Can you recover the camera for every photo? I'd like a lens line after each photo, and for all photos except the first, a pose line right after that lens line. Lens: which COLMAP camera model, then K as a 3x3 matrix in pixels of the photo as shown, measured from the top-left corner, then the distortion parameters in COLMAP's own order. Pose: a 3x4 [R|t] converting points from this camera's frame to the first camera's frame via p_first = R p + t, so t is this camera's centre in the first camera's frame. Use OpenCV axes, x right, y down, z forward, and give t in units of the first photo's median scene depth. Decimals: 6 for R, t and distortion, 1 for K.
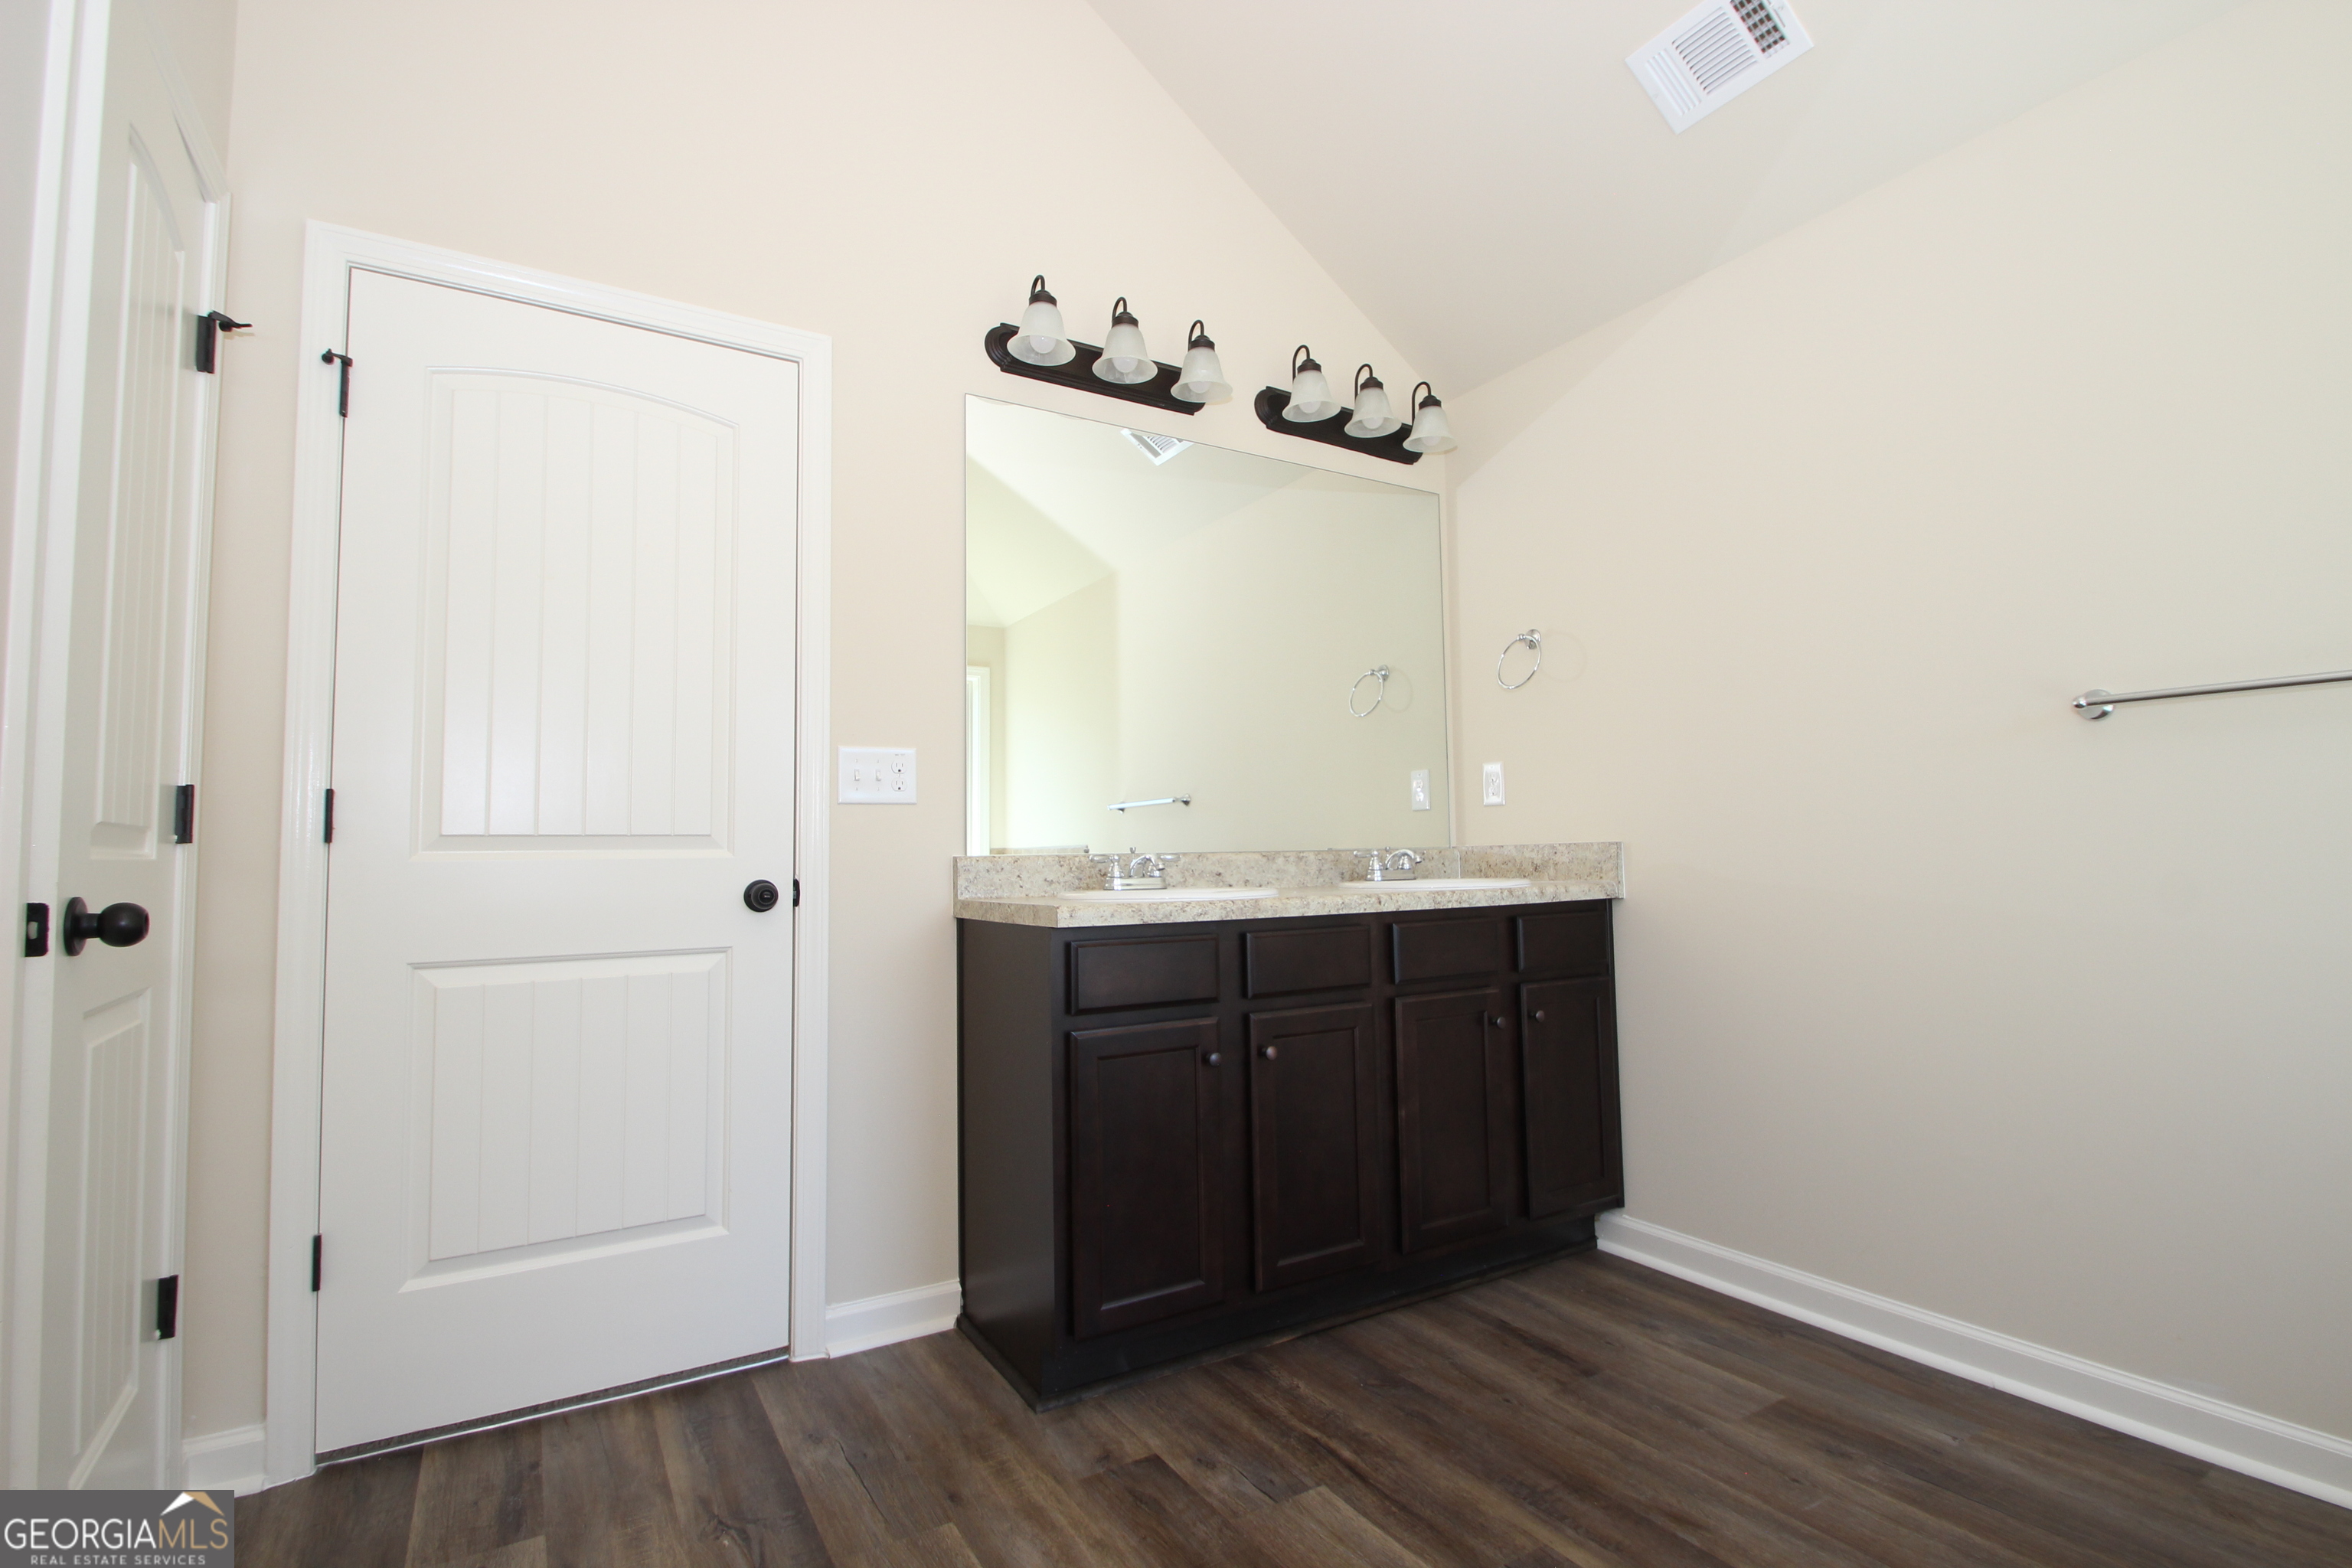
lens RADIAL K [[1095.3, 0, 1184.0], [0, 1095.3, 792.3], [0, 0, 1]] dist [0.009301, -0.015209]
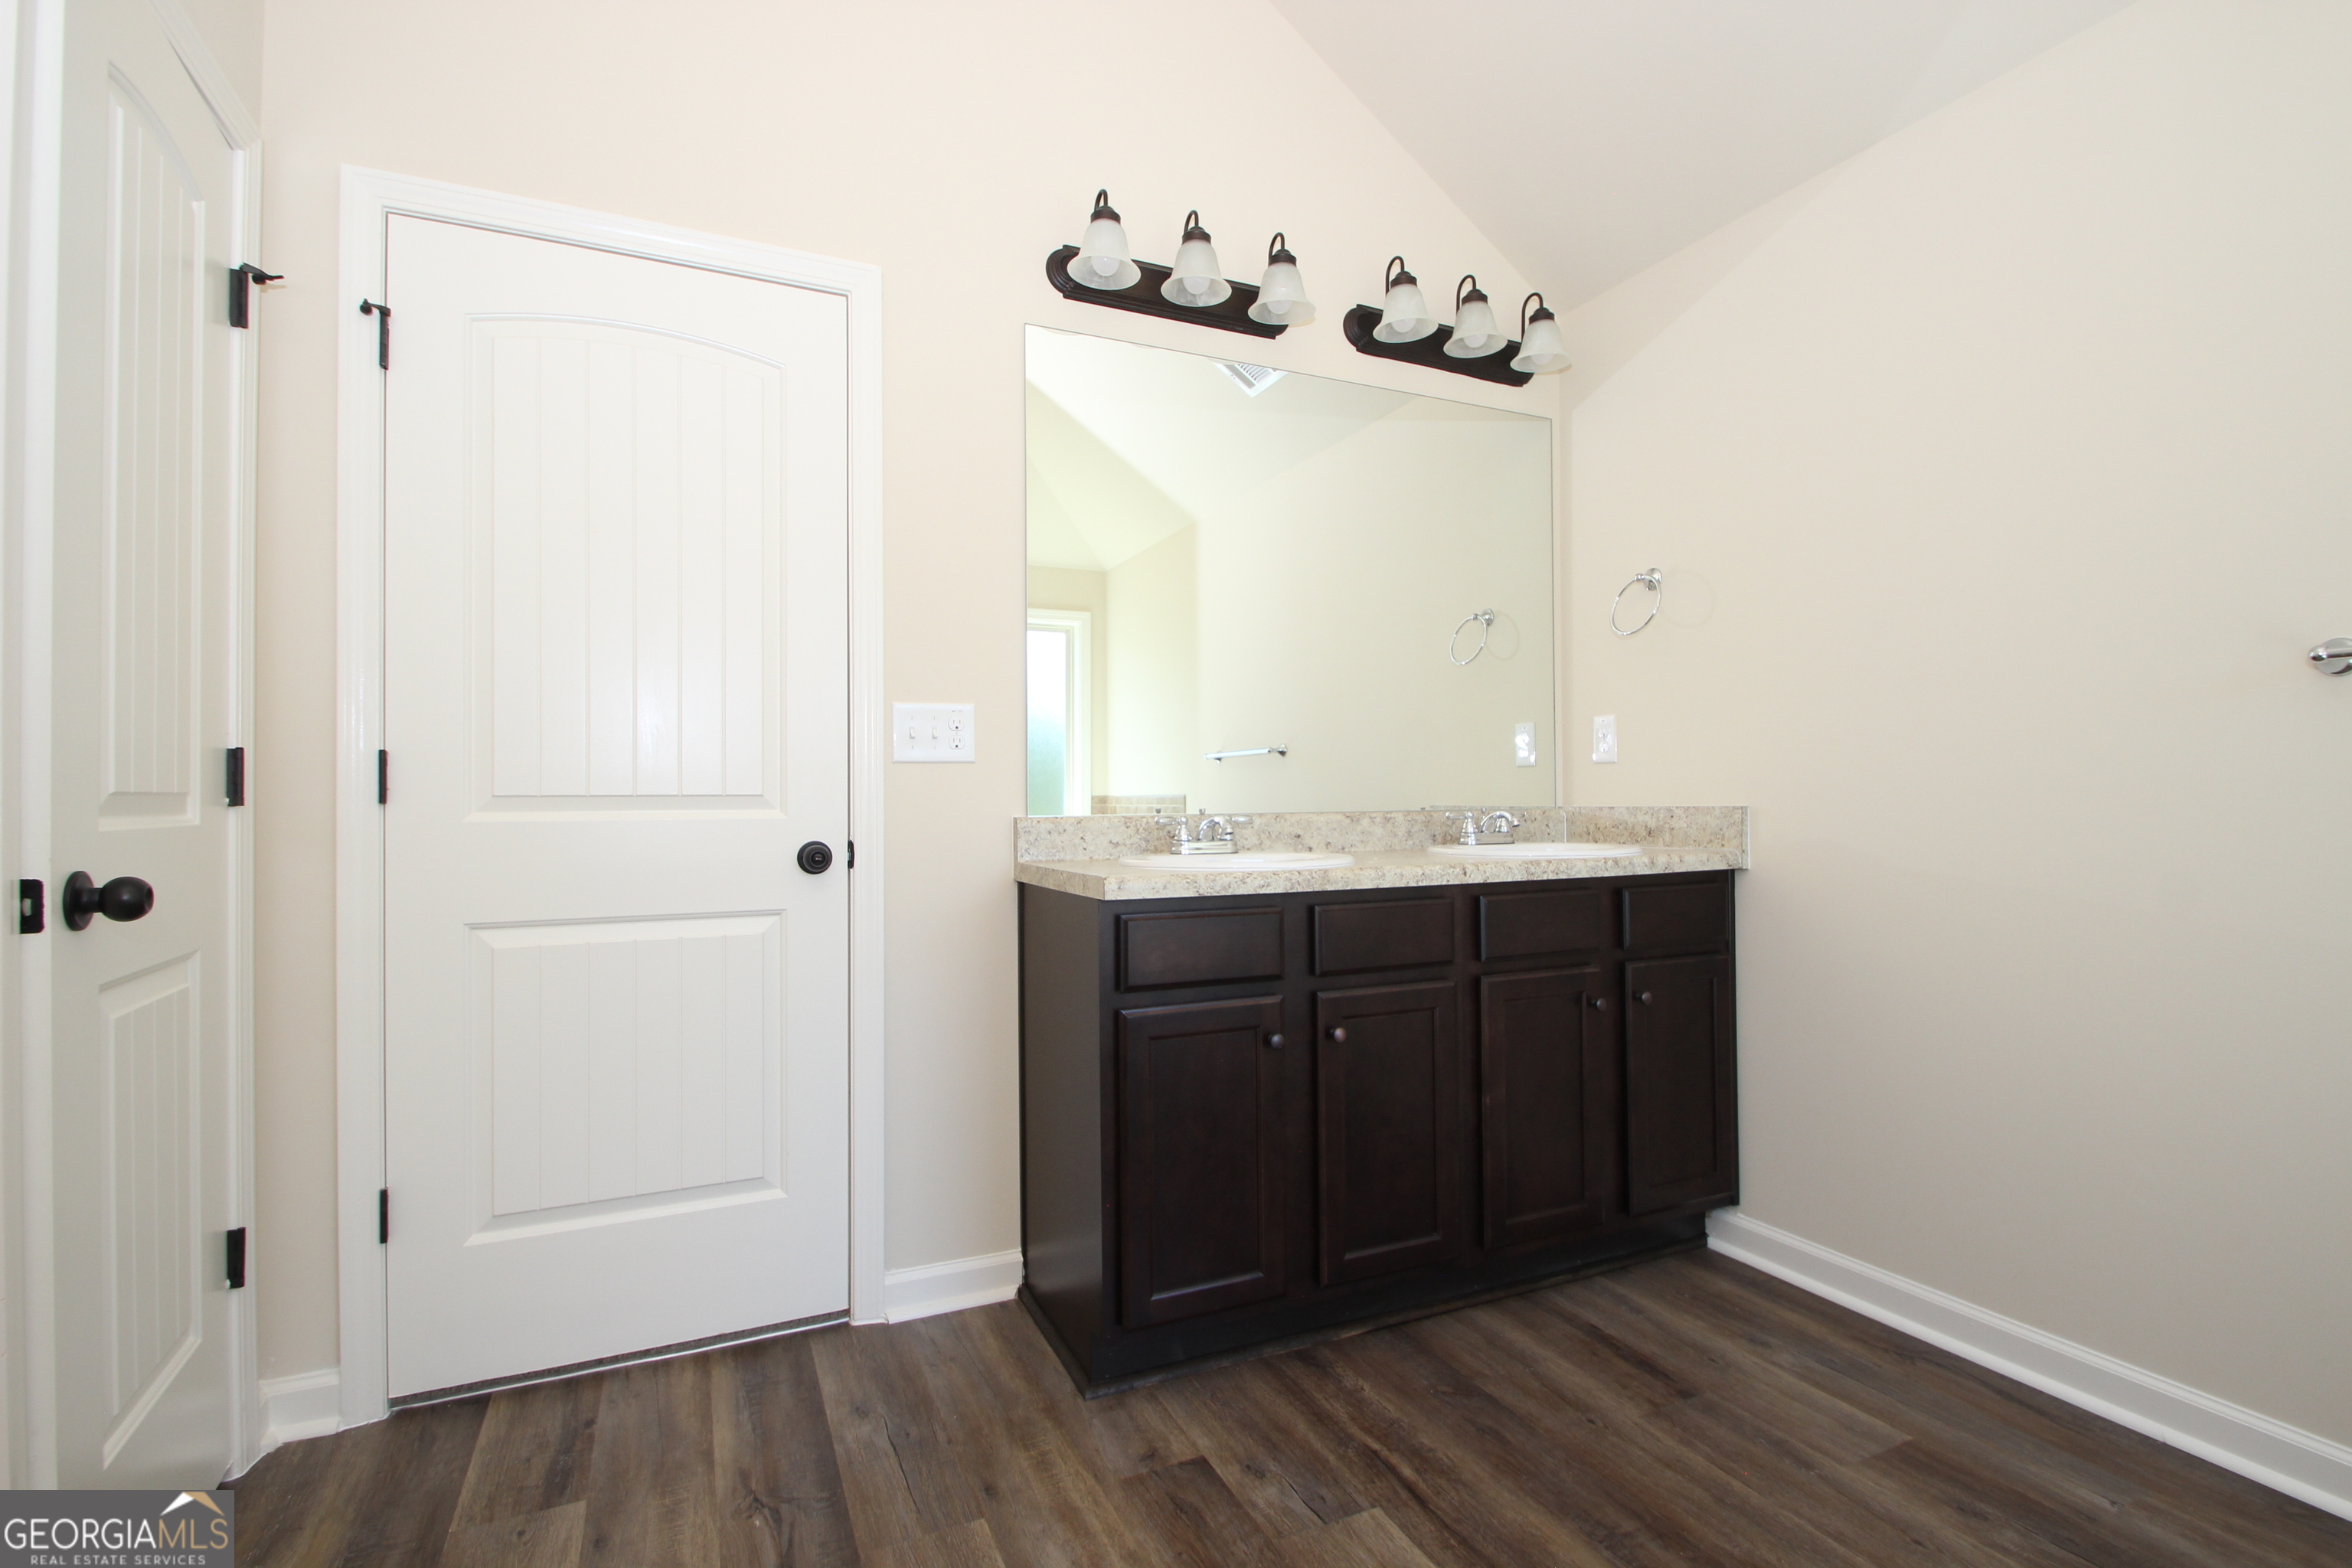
lens RADIAL K [[1095.3, 0, 1187.6], [0, 1095.3, 791.6], [0, 0, 1]] dist [0.009301, -0.015209]
pose [[0.994214, 0.007649, -0.107143, 0.055040], [-0.001961, 0.998588, 0.053093, -0.018992], [0.107398, -0.052575, 0.992825, 0.083957]]
